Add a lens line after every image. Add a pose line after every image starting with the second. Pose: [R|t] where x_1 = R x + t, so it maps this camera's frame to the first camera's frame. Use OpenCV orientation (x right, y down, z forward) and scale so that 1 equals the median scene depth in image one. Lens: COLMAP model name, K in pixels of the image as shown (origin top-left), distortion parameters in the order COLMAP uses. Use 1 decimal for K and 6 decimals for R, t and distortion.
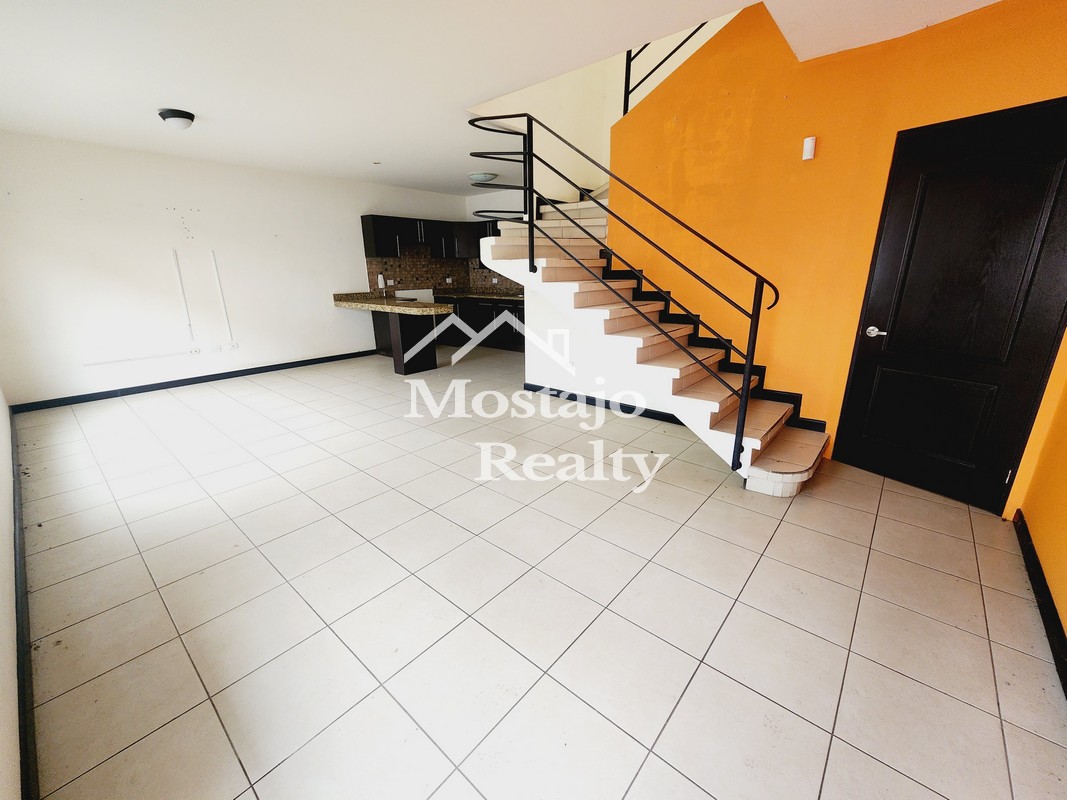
lens RADIAL K [[437.5, 0, 532.9], [0, 437.5, 396.9], [0, 0, 1]] dist [-0.000071, 0.000510]
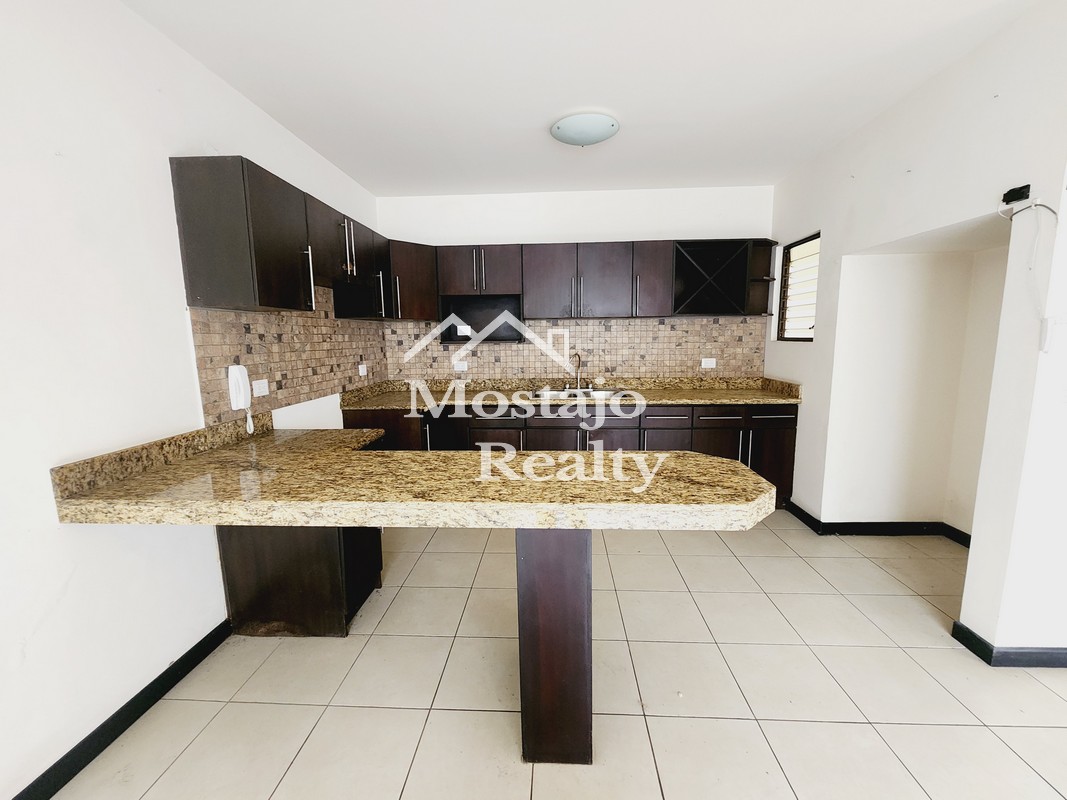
lens RADIAL K [[437.5, 0, 532.9], [0, 437.5, 396.9], [0, 0, 1]] dist [-0.000071, 0.000510]
pose [[0.791023, -0.085285, 0.605812, -0.370074], [0.180183, 0.978791, -0.097477, -0.192073], [-0.584650, 0.186263, 0.789614, 0.647459]]
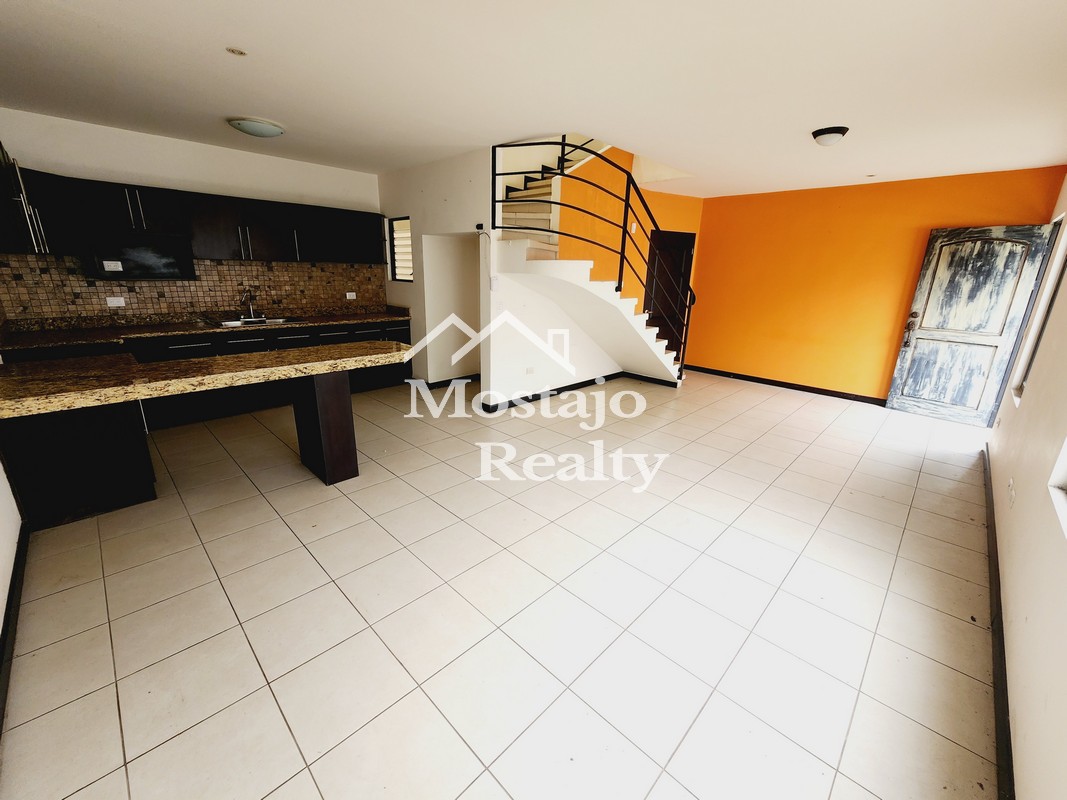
lens RADIAL K [[437.5, 0, 532.9], [0, 437.5, 396.9], [0, 0, 1]] dist [-0.000071, 0.000510]
pose [[0.062907, -0.268843, 0.961128, -0.658484], [0.259556, 0.934304, 0.244351, -0.184118], [-0.963677, 0.234095, 0.128554, 0.564690]]
